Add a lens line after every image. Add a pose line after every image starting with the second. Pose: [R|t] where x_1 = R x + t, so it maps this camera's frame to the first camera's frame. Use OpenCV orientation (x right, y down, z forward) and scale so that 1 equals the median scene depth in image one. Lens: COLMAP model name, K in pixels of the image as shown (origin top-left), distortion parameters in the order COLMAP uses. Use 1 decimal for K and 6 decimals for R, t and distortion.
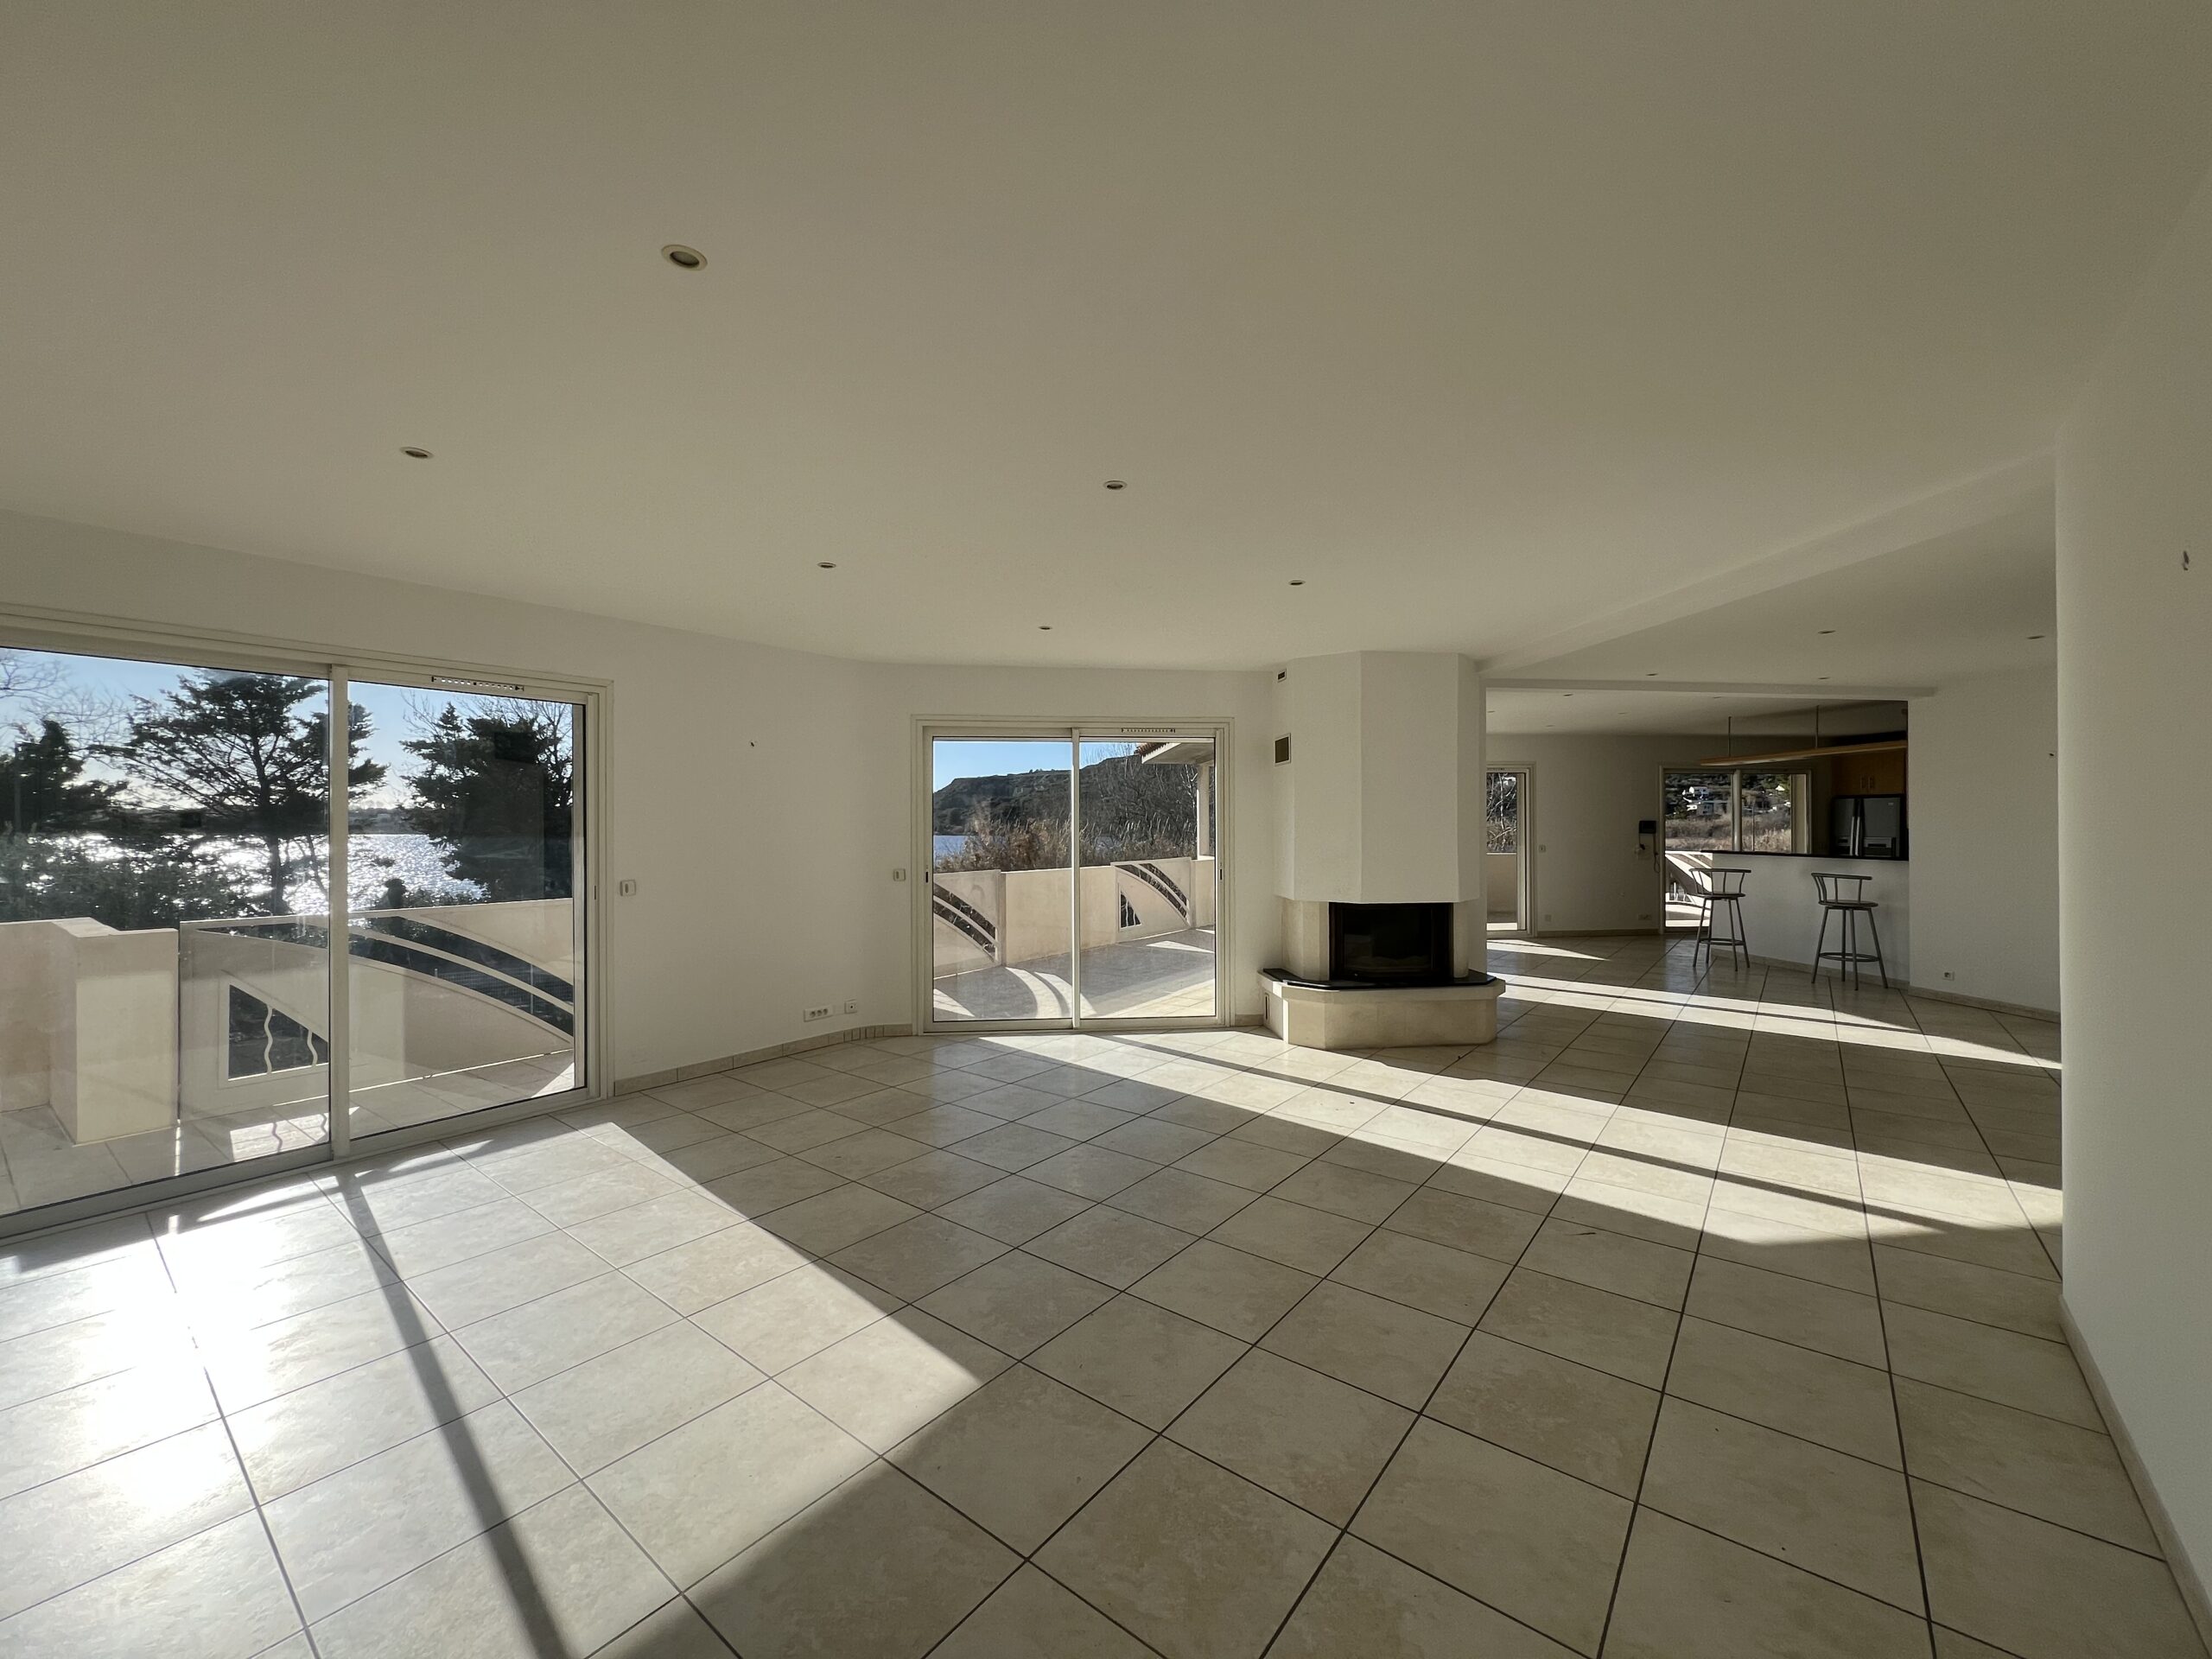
lens RADIAL K [[882.6, 0, 1102.8], [0, 882.6, 826.4], [0, 0, 1]] dist [-0.003208, 0.000739]
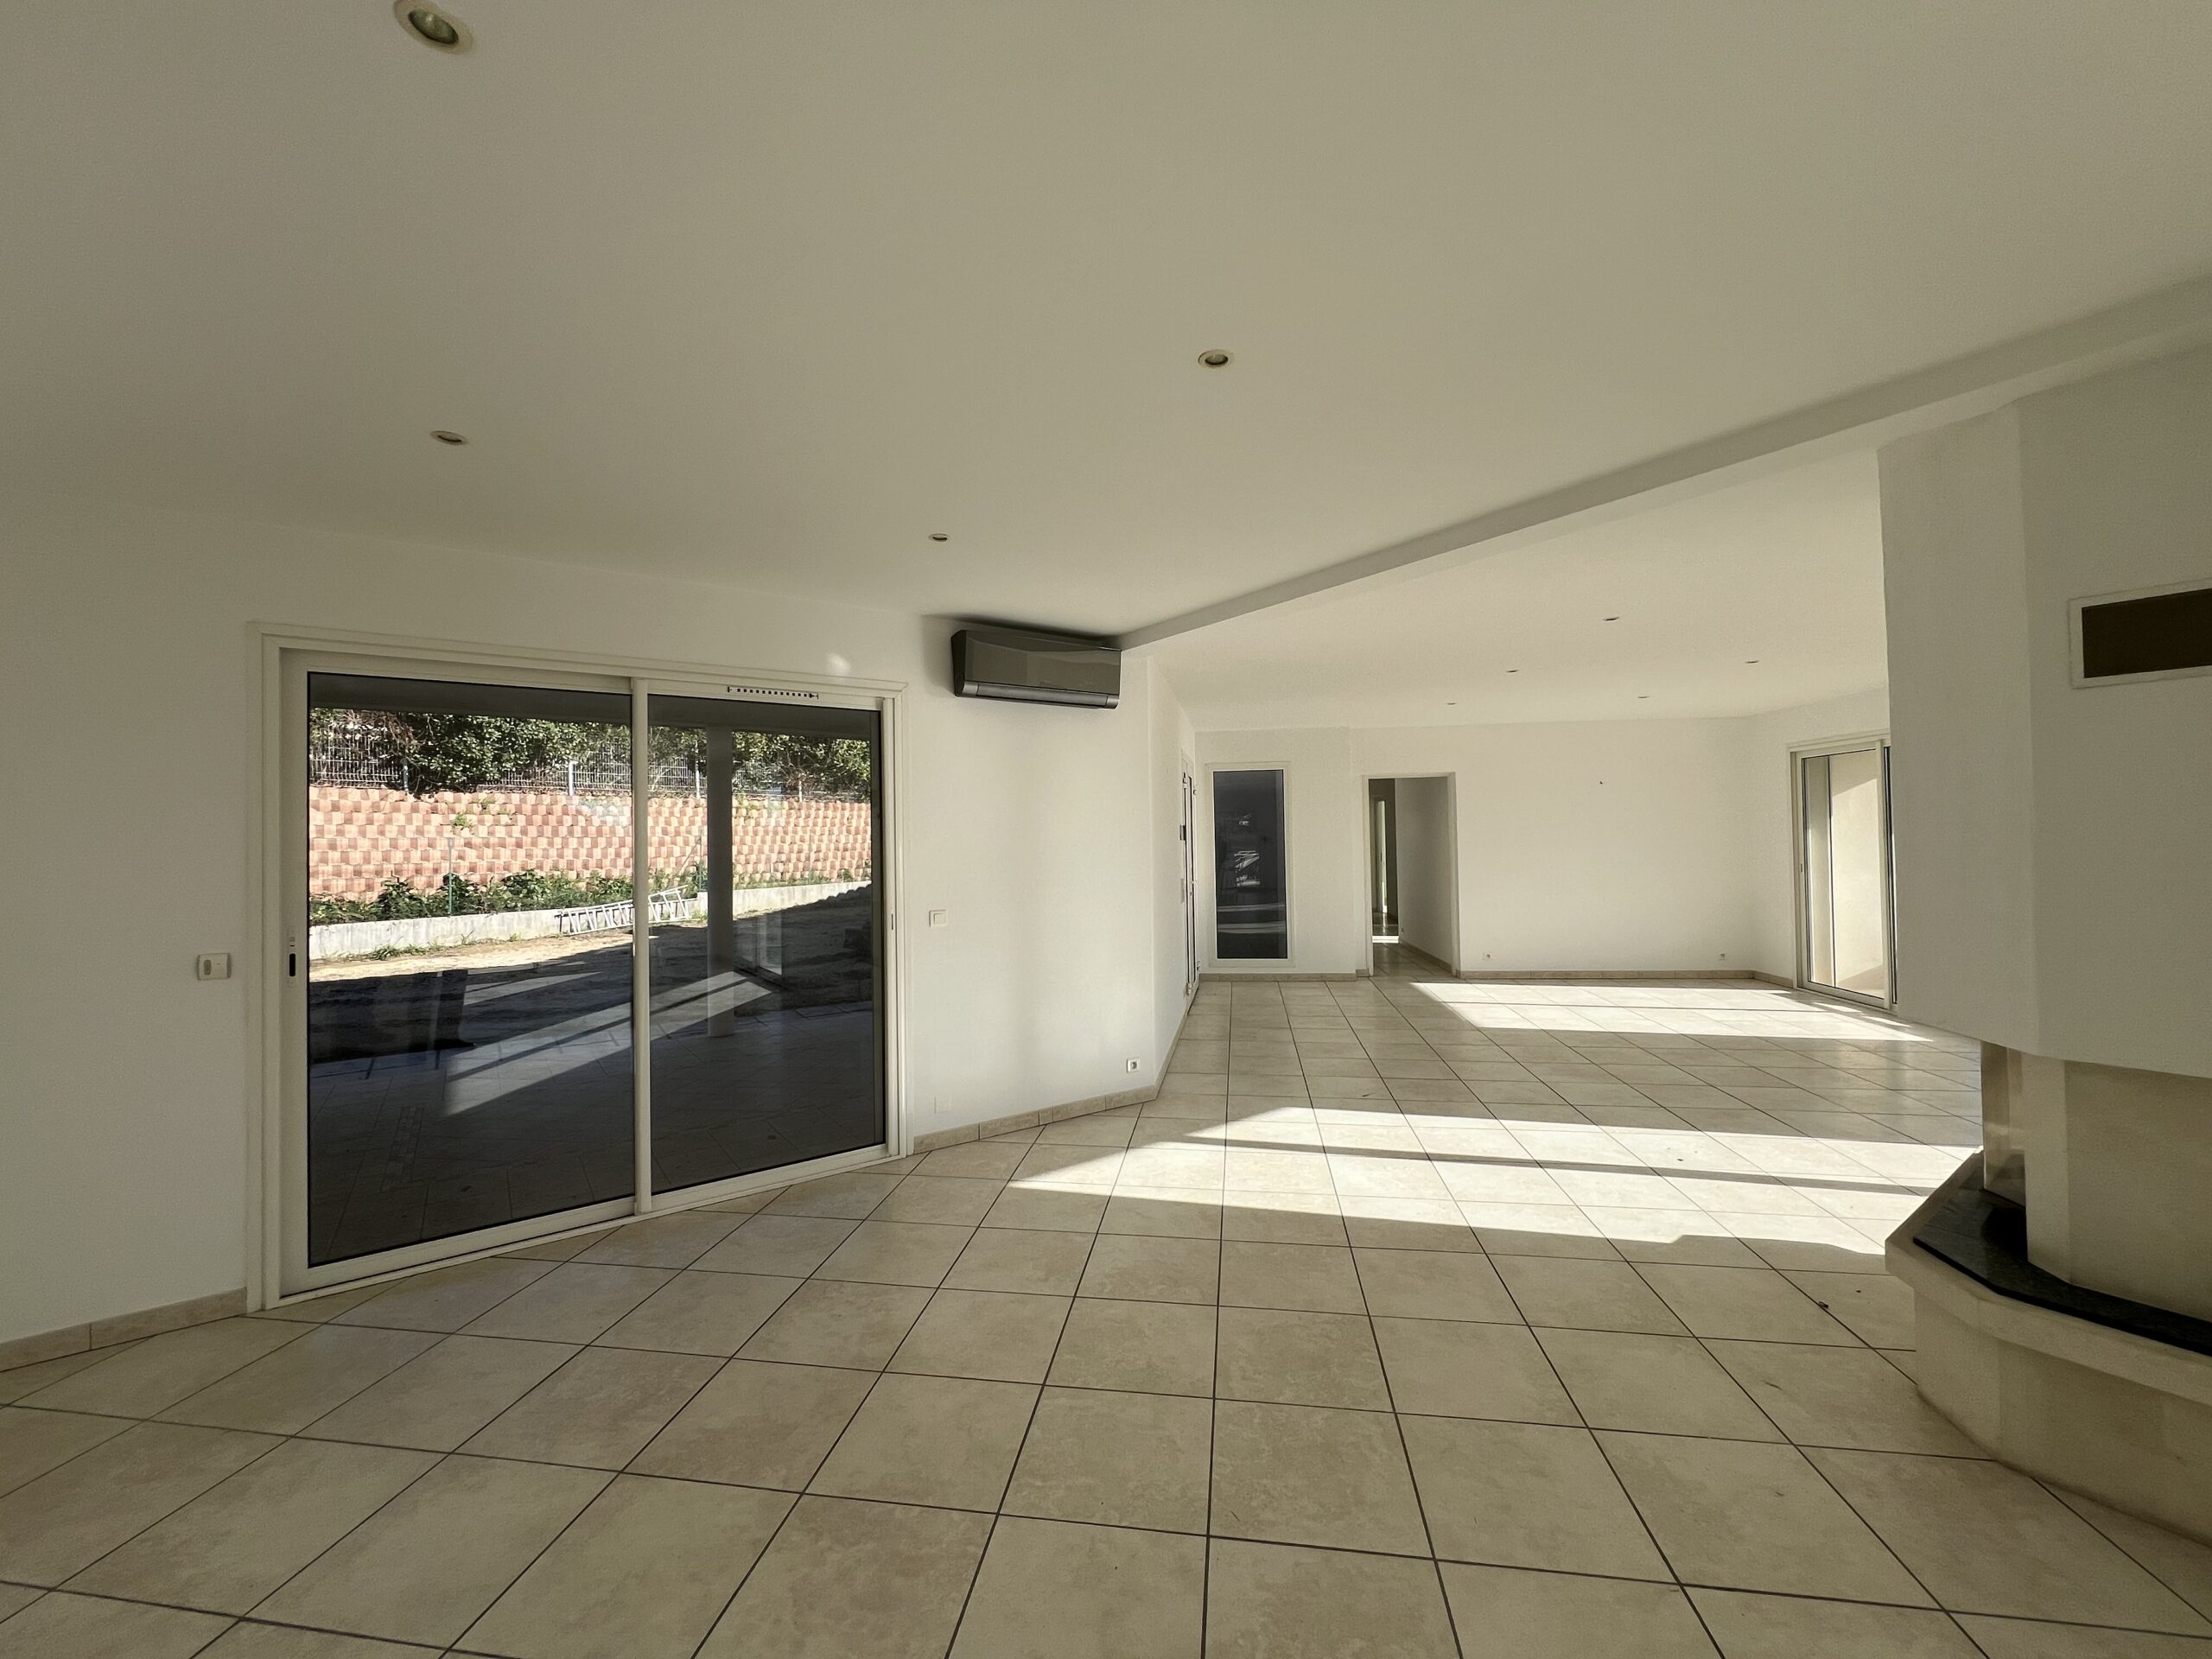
lens RADIAL K [[882.6, 0, 1102.3], [0, 882.6, 818.0], [0, 0, 1]] dist [-0.003208, 0.000739]
pose [[-0.868517, 0.007250, -0.495607, 1.300914], [0.019922, 0.999596, -0.020289, -0.015180], [0.495260, -0.027494, -0.868310, 1.604182]]
